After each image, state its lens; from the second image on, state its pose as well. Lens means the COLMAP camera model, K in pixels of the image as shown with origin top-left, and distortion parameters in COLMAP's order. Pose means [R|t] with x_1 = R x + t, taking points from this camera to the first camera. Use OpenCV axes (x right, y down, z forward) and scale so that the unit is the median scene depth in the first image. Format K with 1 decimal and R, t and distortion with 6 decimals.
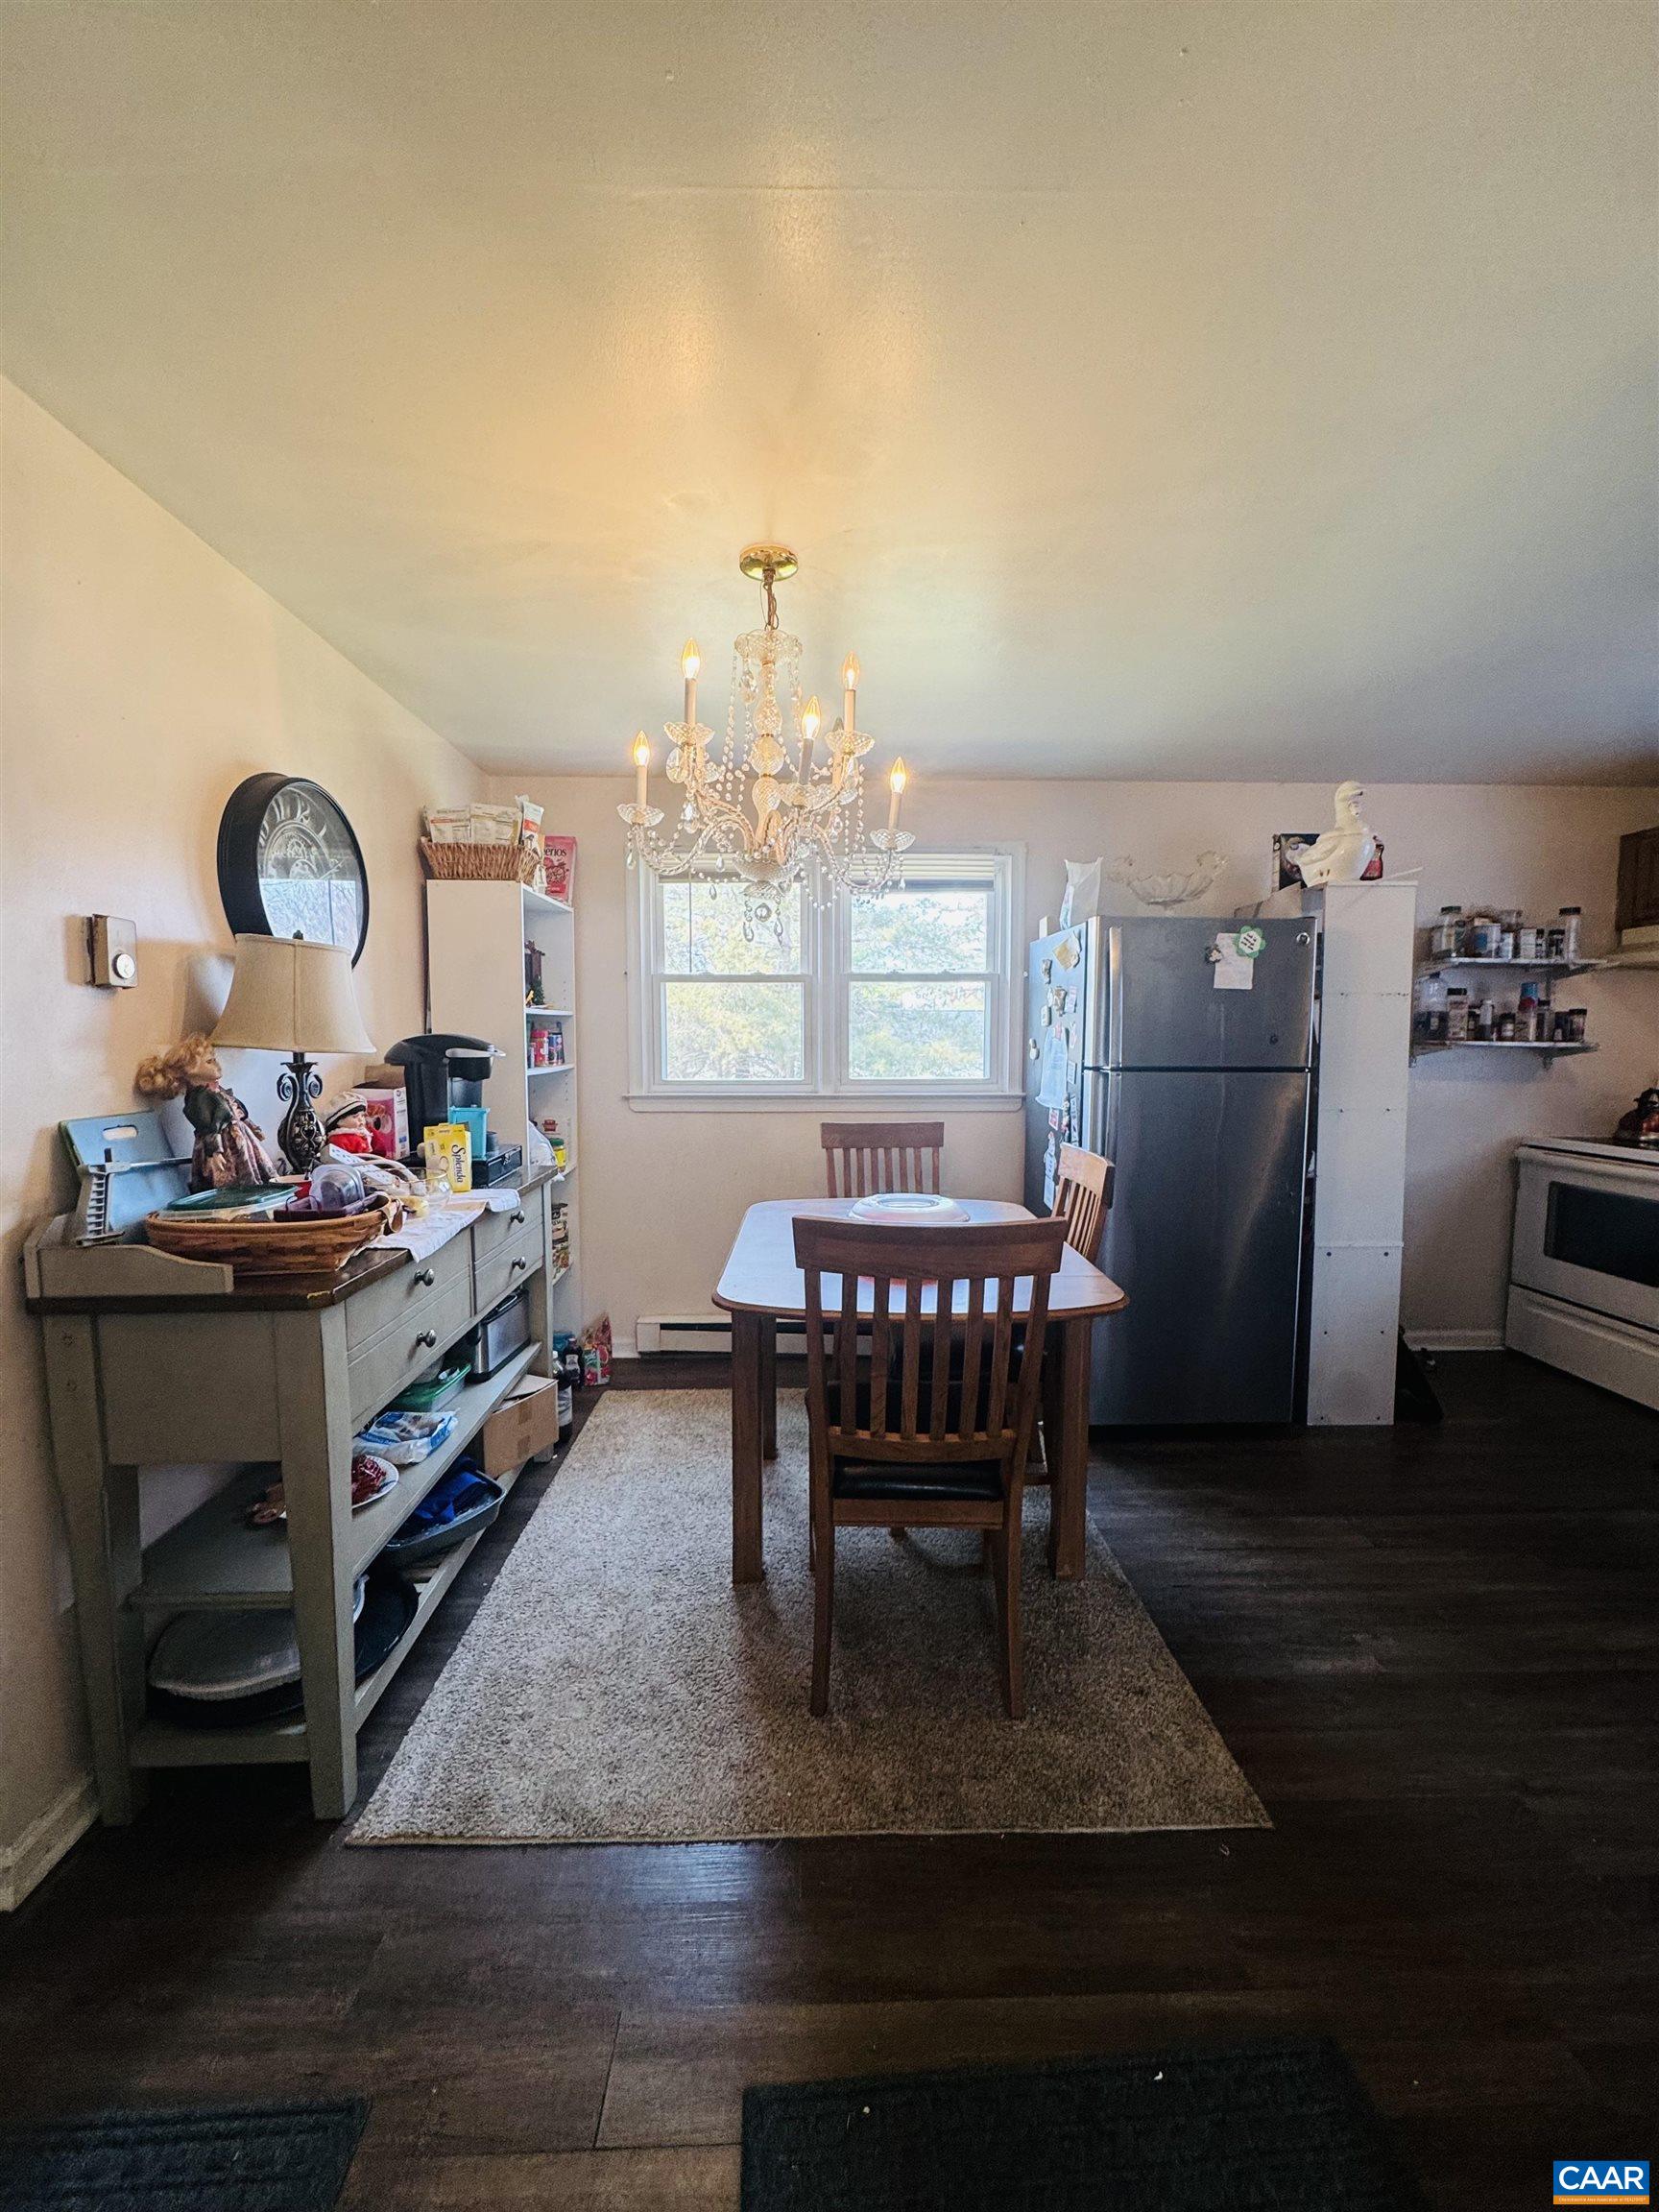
lens RADIAL K [[876.0, 0, 829.3], [0, 876.0, 1105.9], [0, 0, 1]] dist [-0.004978, 0.001479]
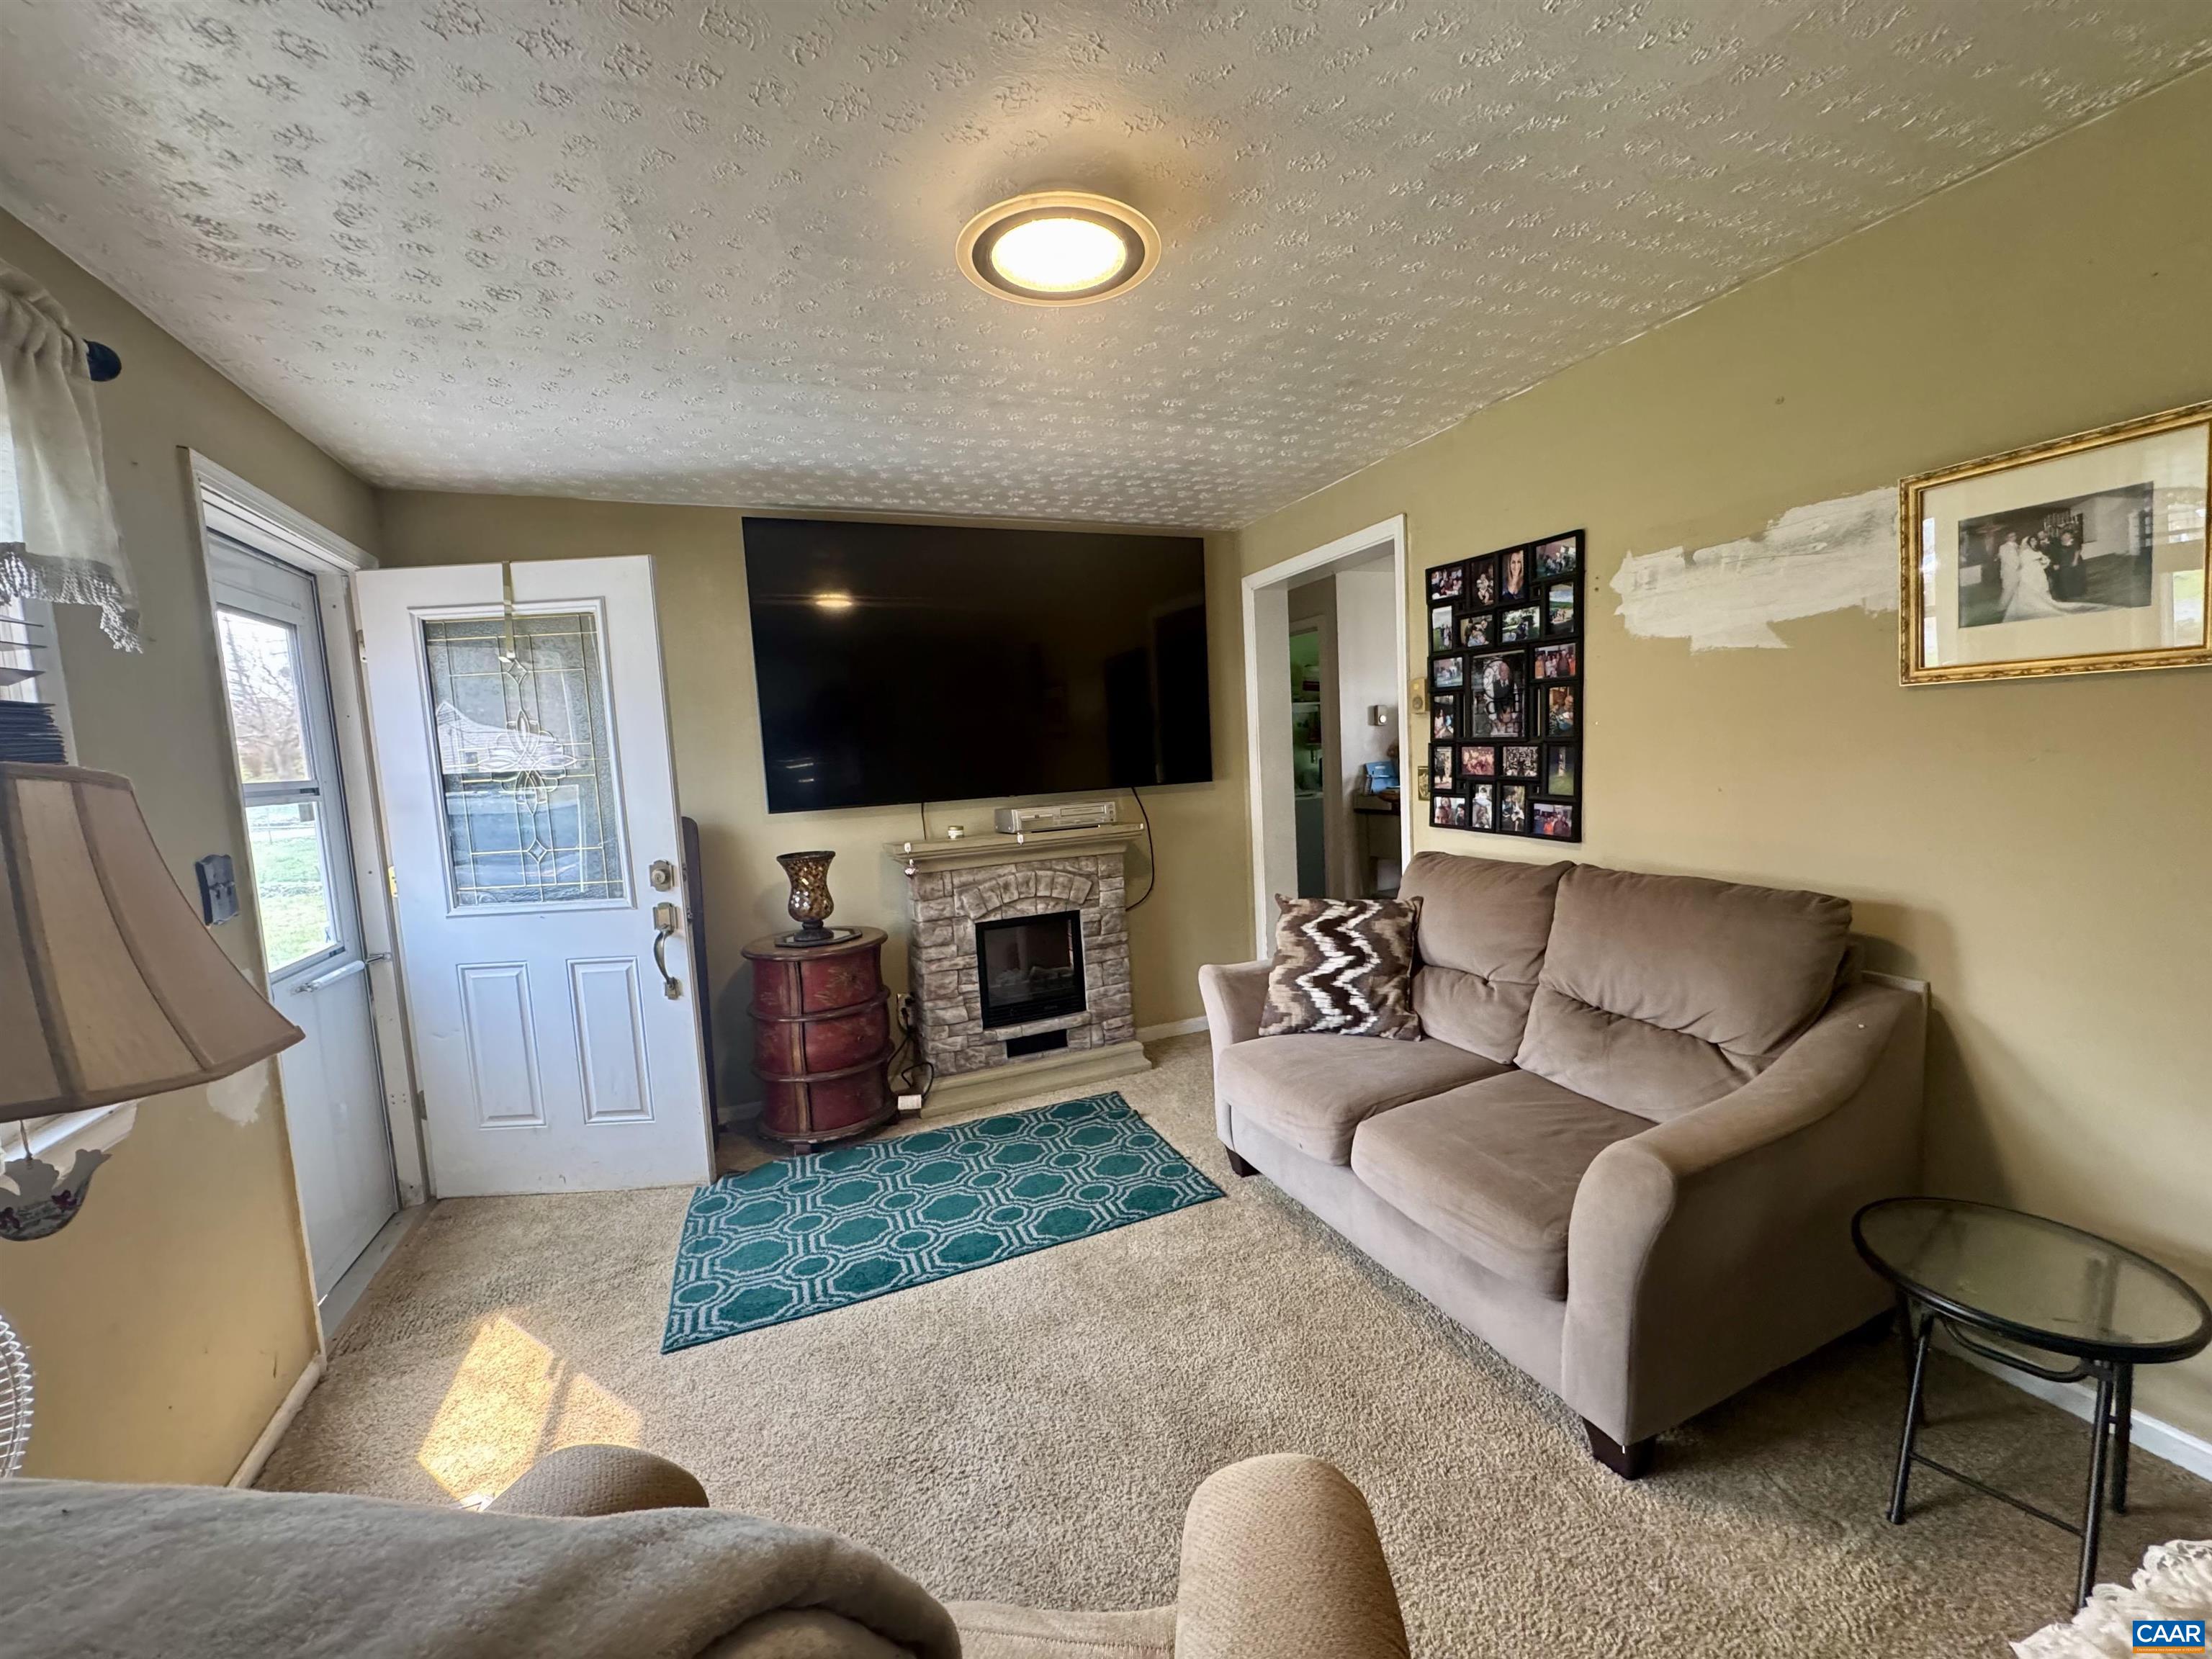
lens RADIAL K [[876.0, 0, 1110.3], [0, 876.0, 828.8], [0, 0, 1]] dist [-0.004978, 0.001479]
pose [[0.360154, 0.069807, -0.930277, 1.201714], [-0.011801, 0.997458, 0.070279, 0.027386], [0.932818, -0.014333, 0.360062, -0.735783]]
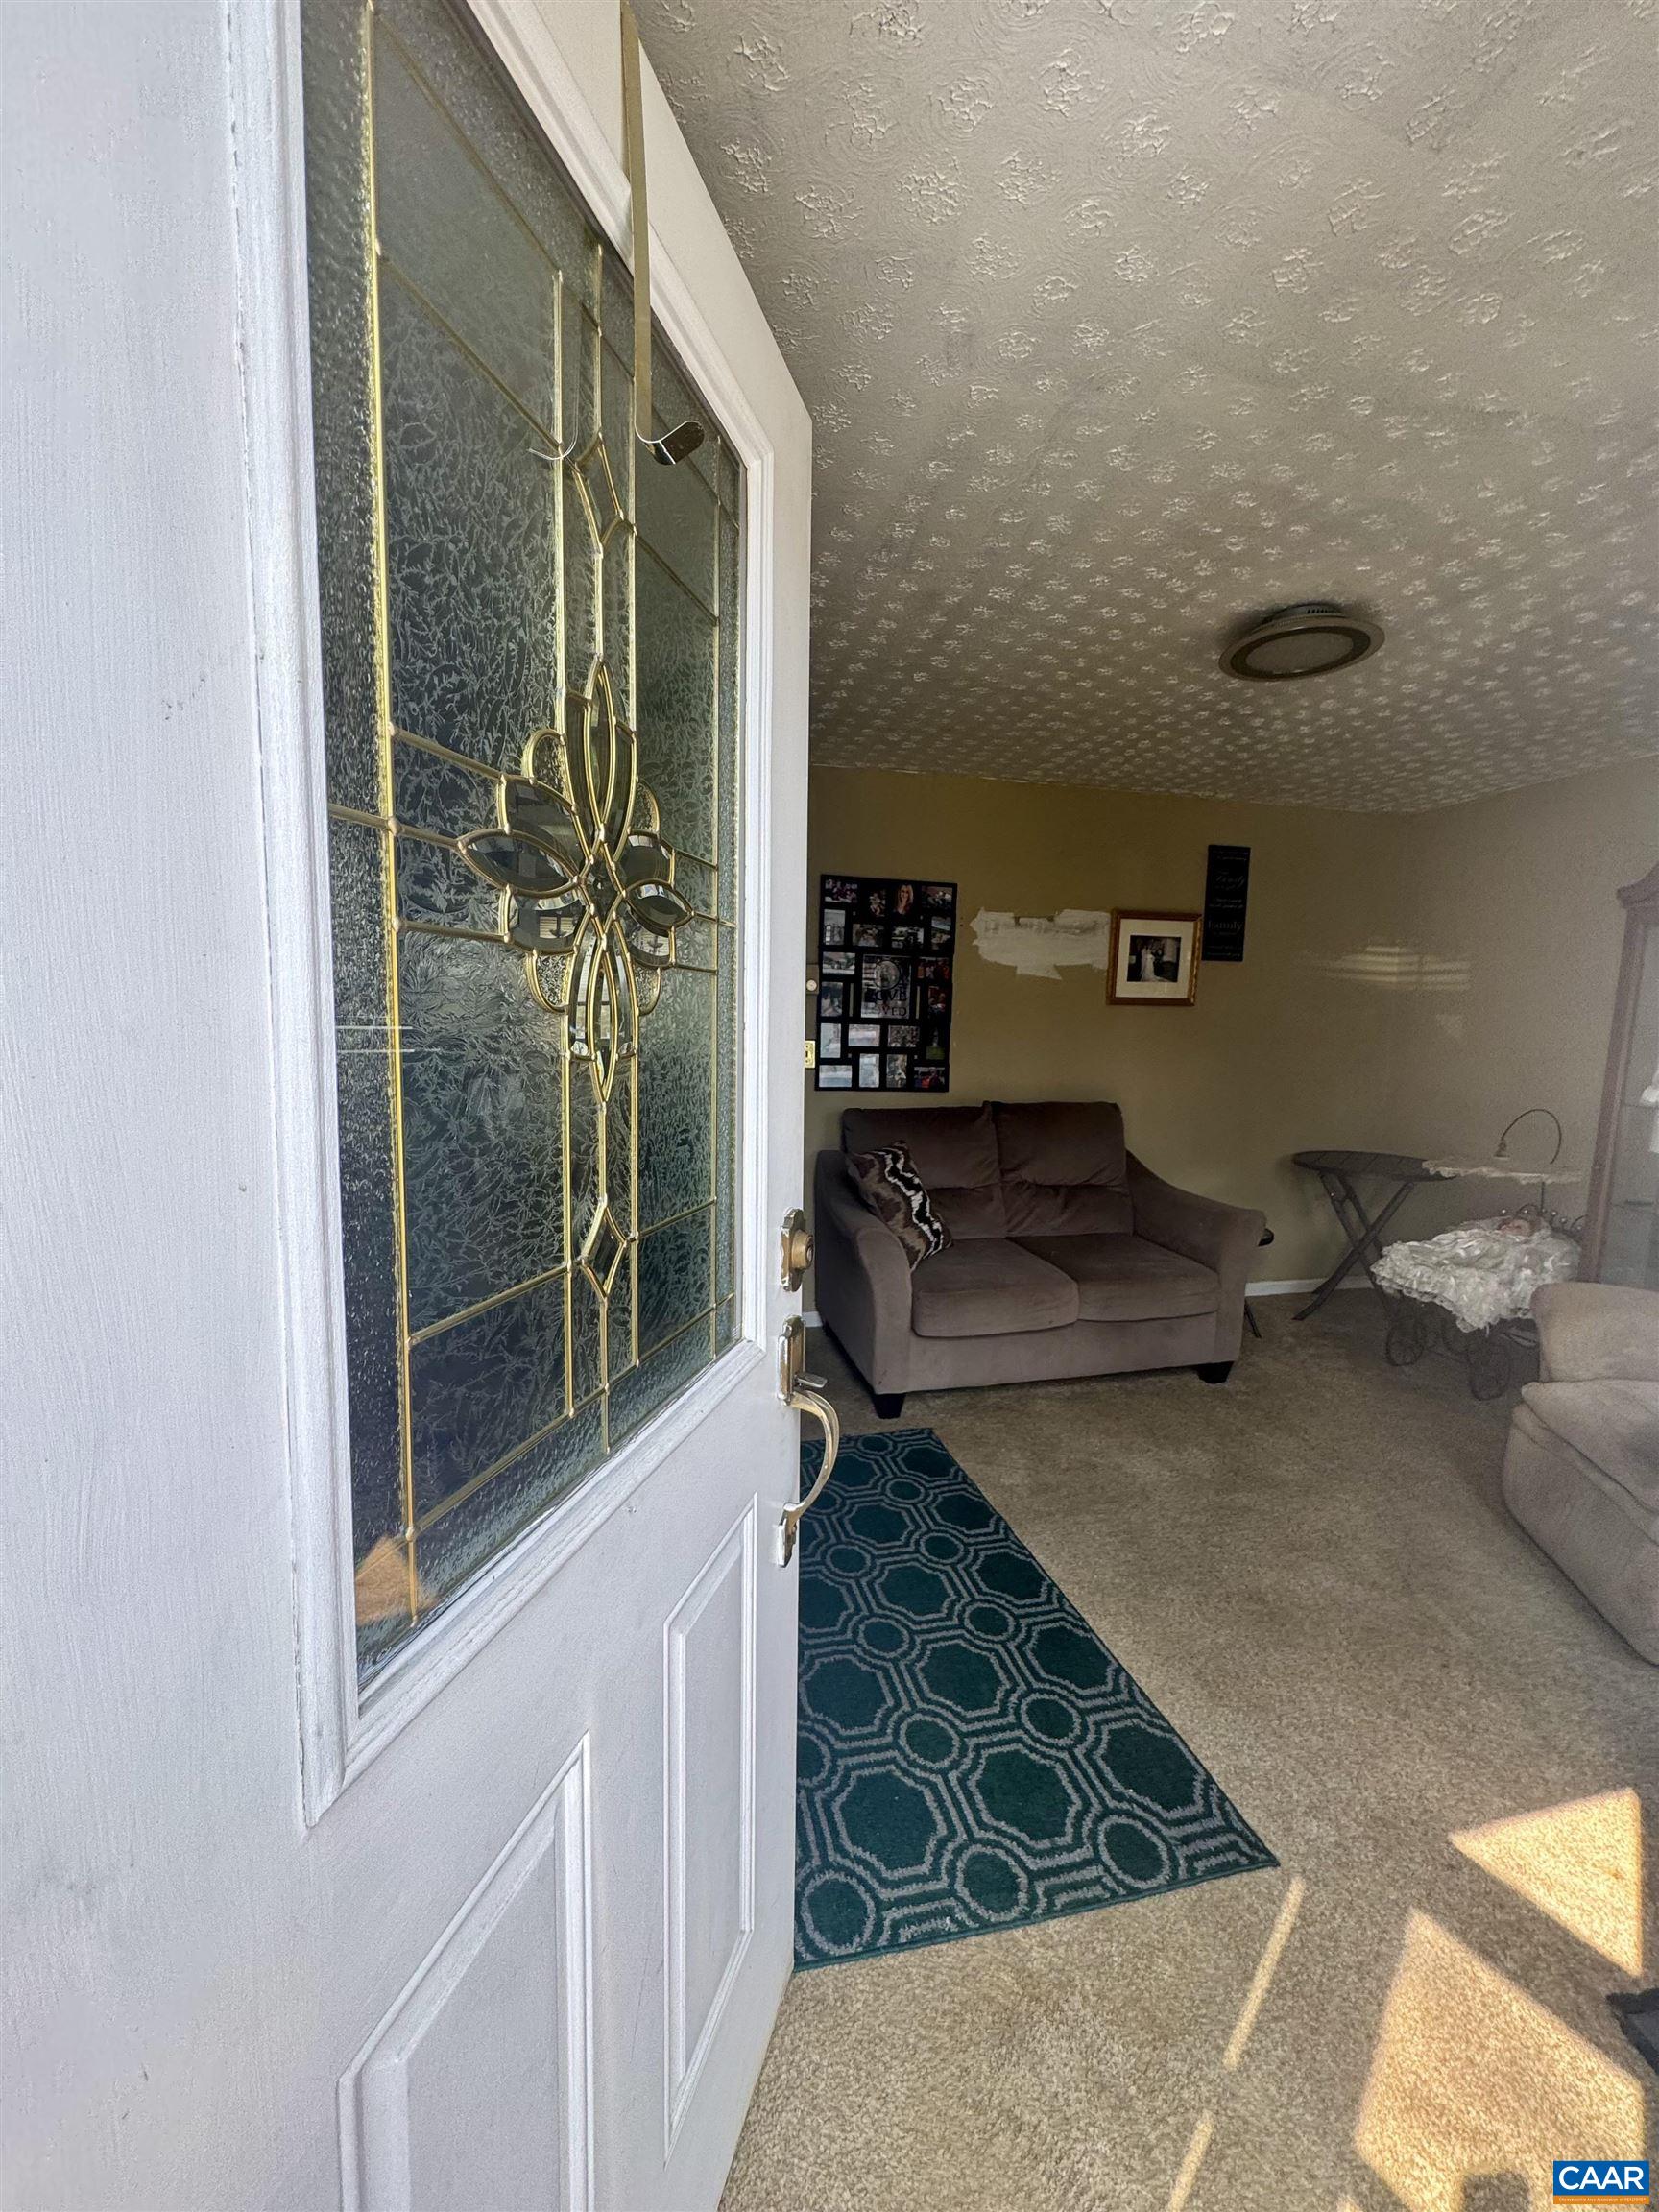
lens RADIAL K [[876.0, 0, 825.1], [0, 876.0, 1103.0], [0, 0, 1]] dist [-0.004978, 0.001479]
pose [[0.978332, -0.006354, 0.206945, 0.025137], [0.000889, 0.999649, 0.026493, 0.083393], [-0.207041, -0.025735, 0.977994, -1.263383]]
